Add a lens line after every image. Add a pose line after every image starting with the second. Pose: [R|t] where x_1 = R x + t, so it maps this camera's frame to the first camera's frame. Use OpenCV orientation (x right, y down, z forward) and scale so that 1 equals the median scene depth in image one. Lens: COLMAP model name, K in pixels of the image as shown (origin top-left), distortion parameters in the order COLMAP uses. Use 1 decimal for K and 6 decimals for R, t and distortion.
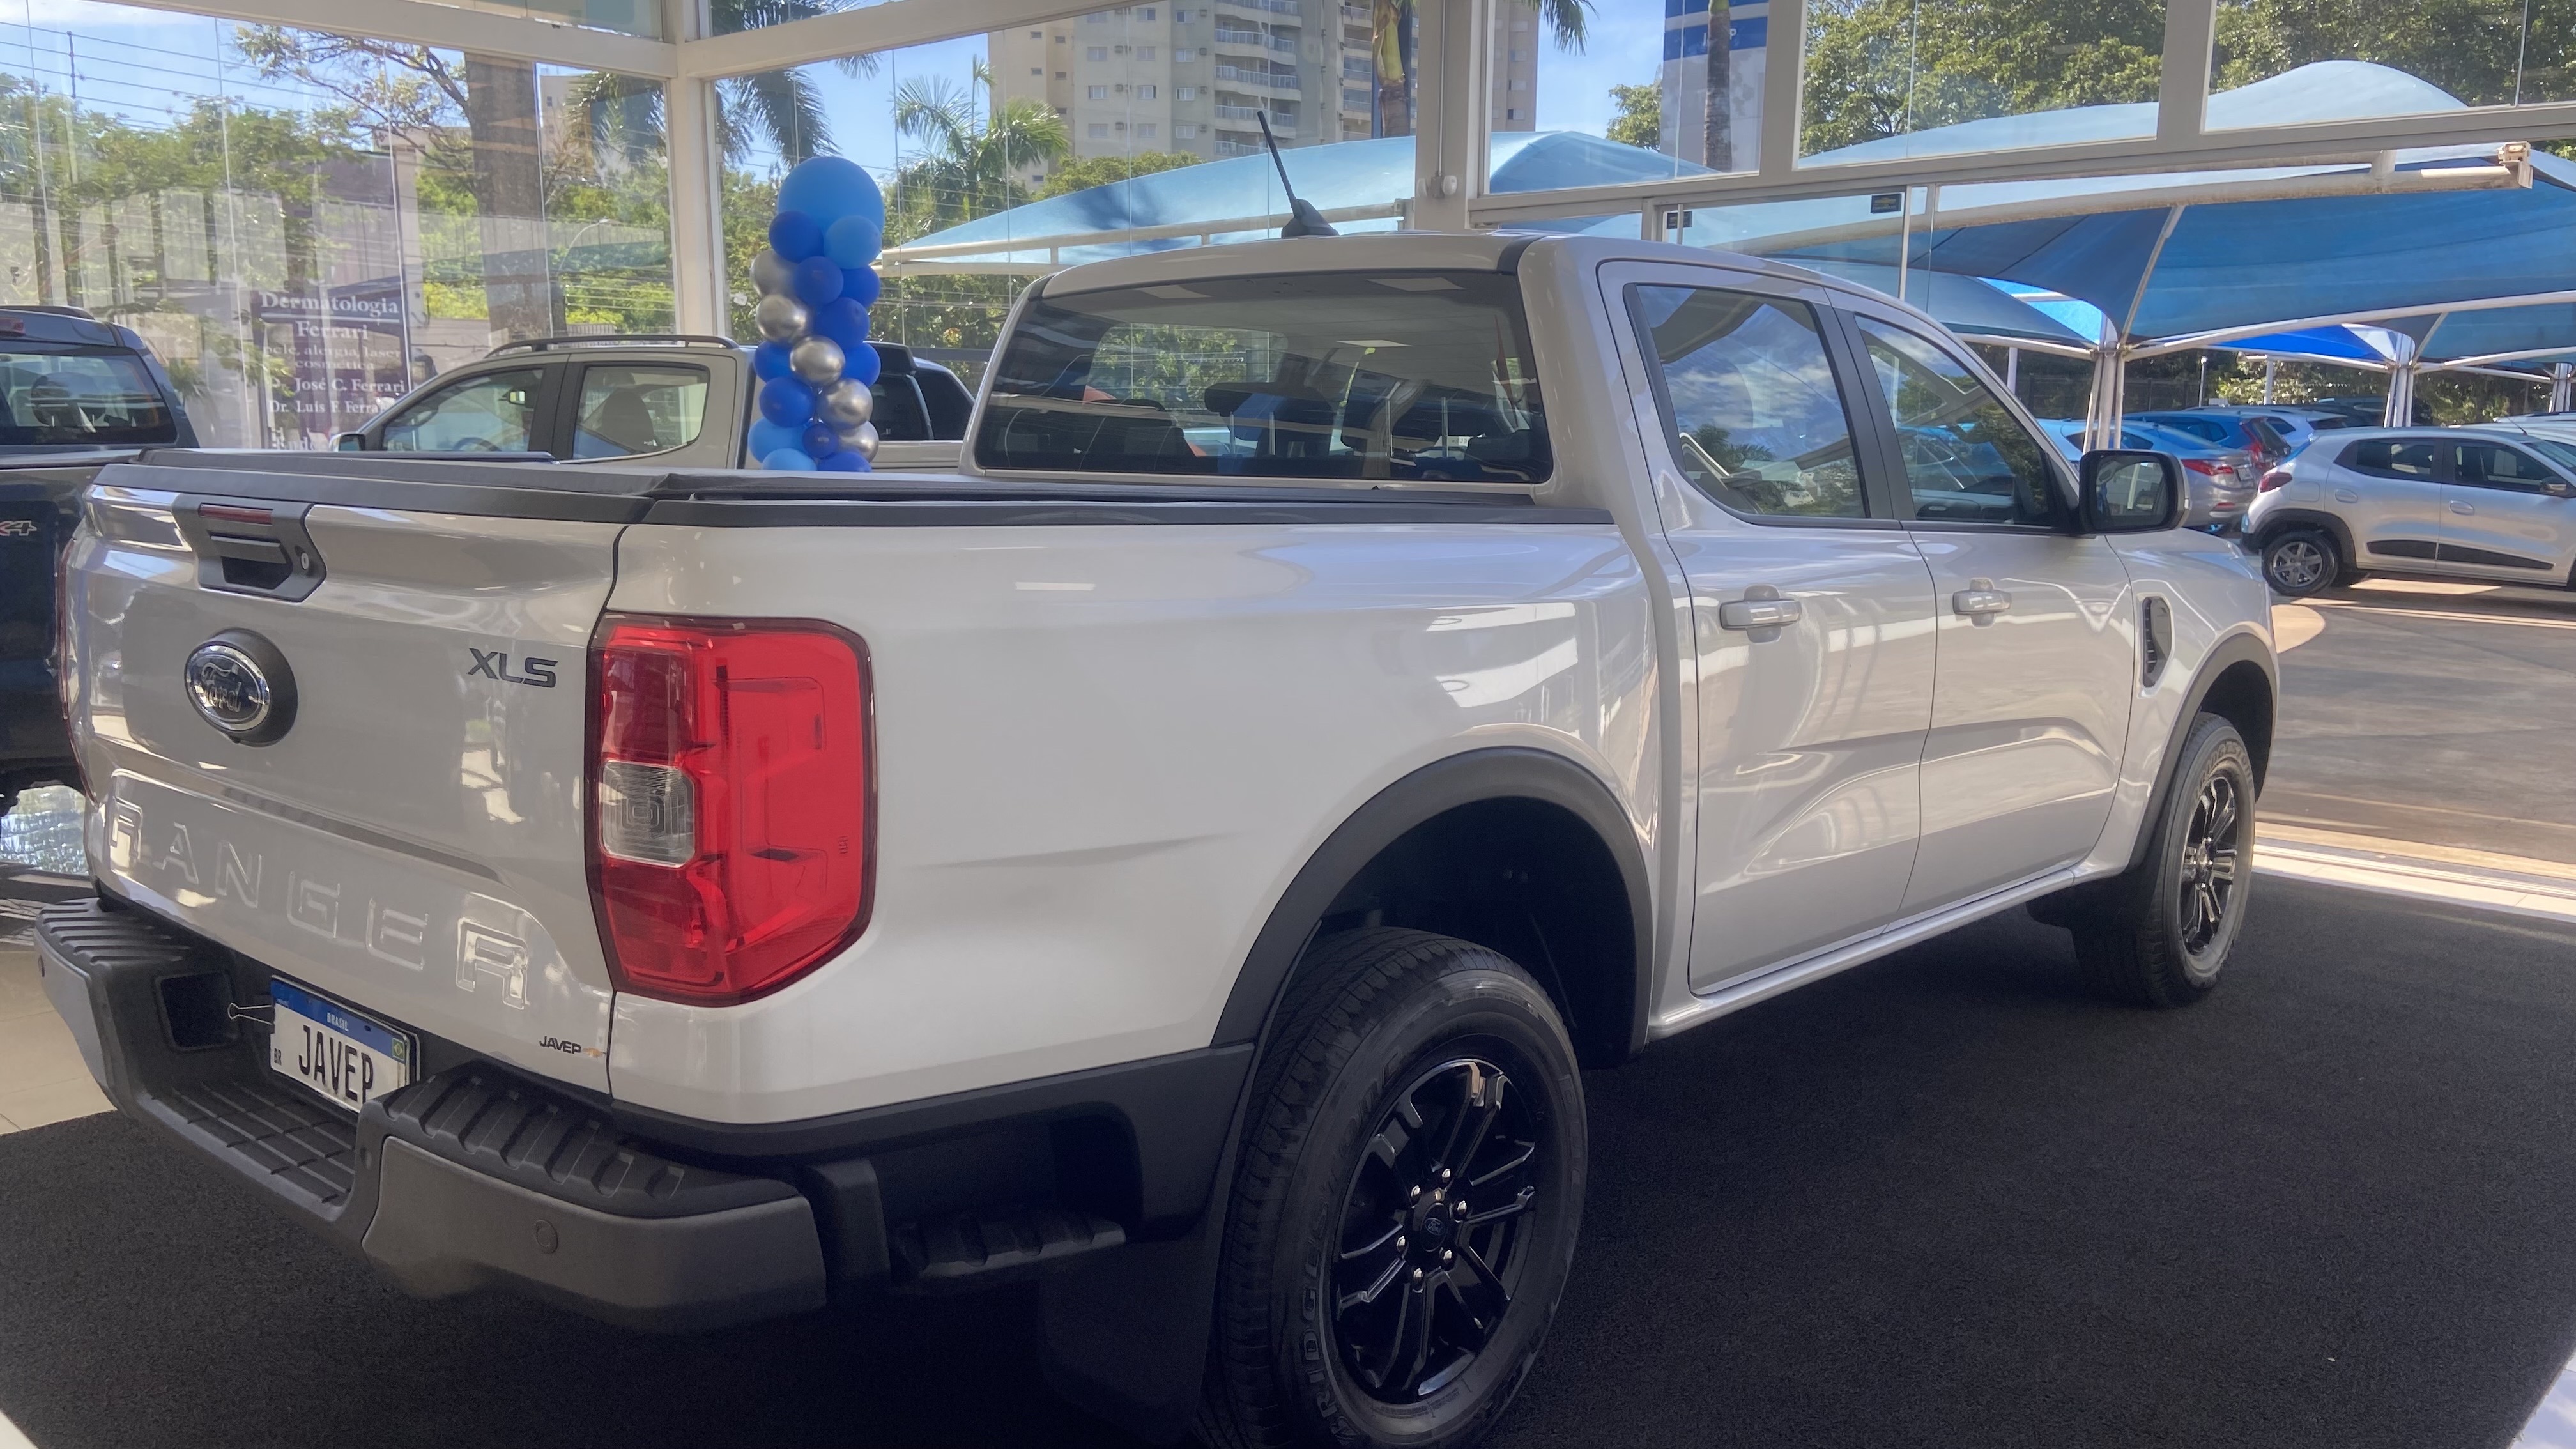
lens RADIAL K [[1943.9, 0, 1270.2], [0, 1943.9, 728.8], [0, 0, 1]] dist [0.050305, -0.020881]
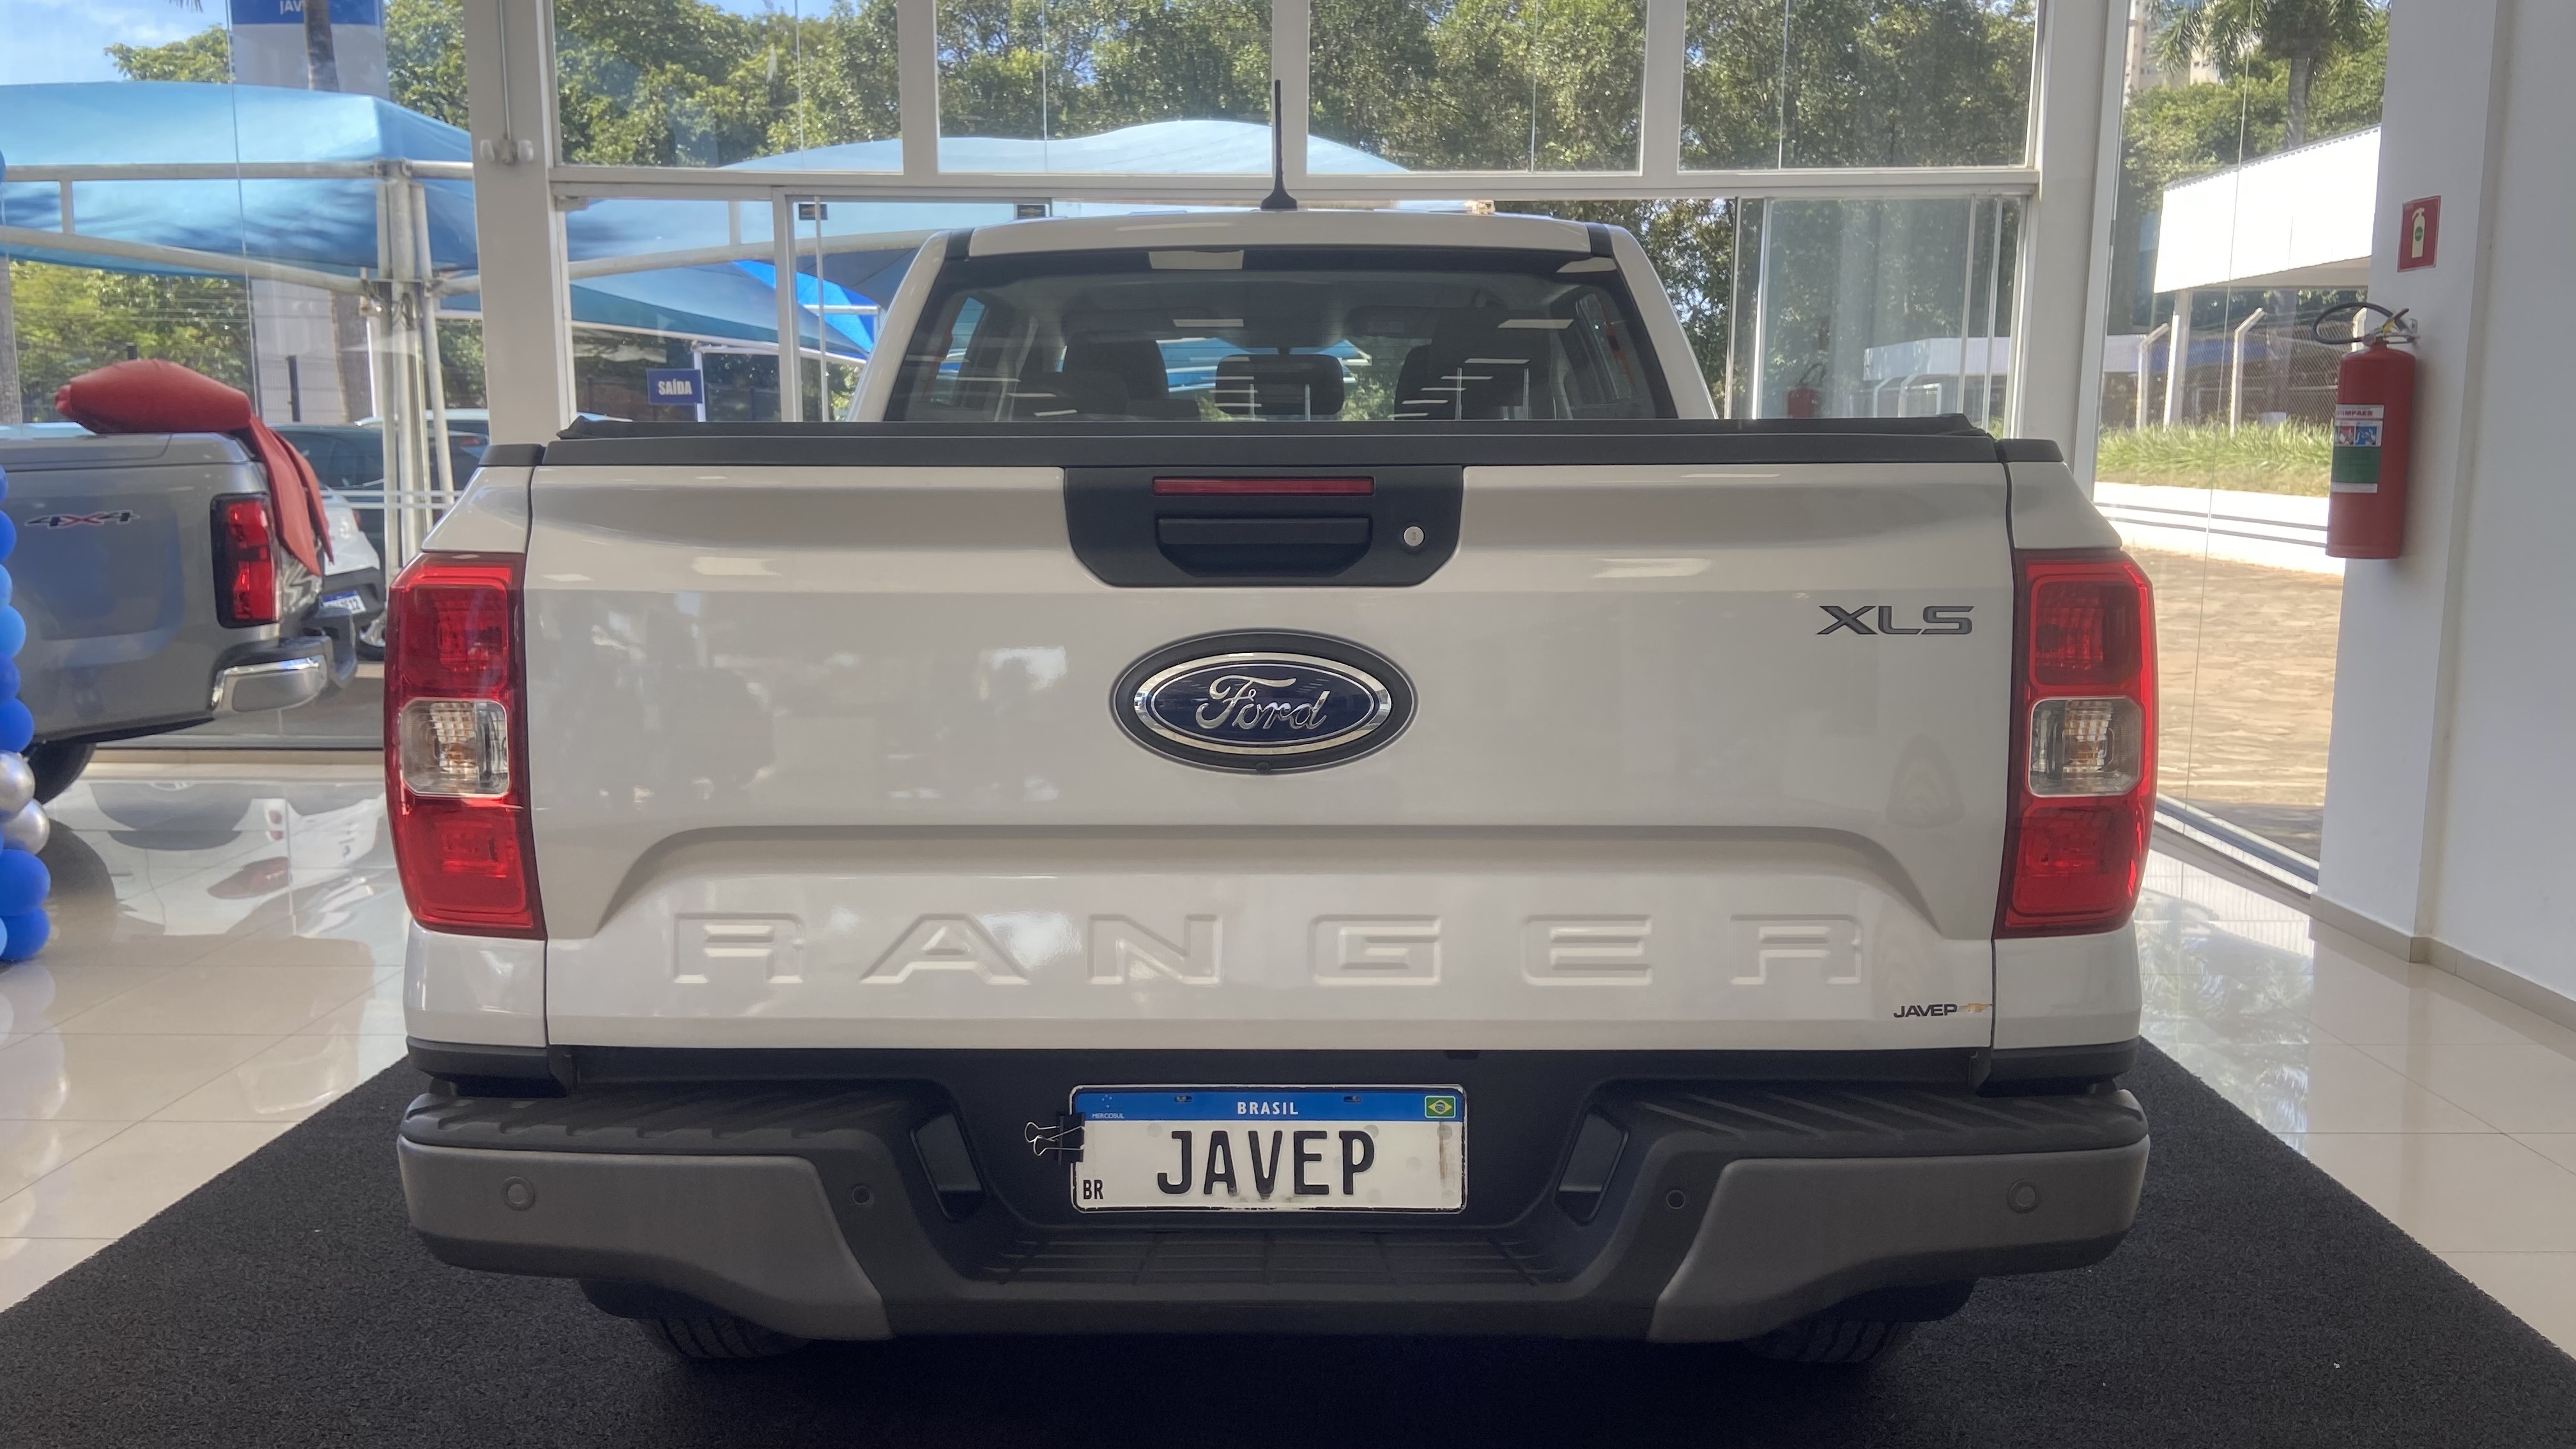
lens RADIAL K [[1943.9, 0, 1272.7], [0, 1943.9, 724.9], [0, 0, 1]] dist [0.050305, -0.020881]
pose [[0.757200, -0.100099, 0.645467, -0.927678], [0.104821, 0.994002, 0.031183, -0.031538], [-0.644717, 0.044047, 0.763151, 0.359623]]
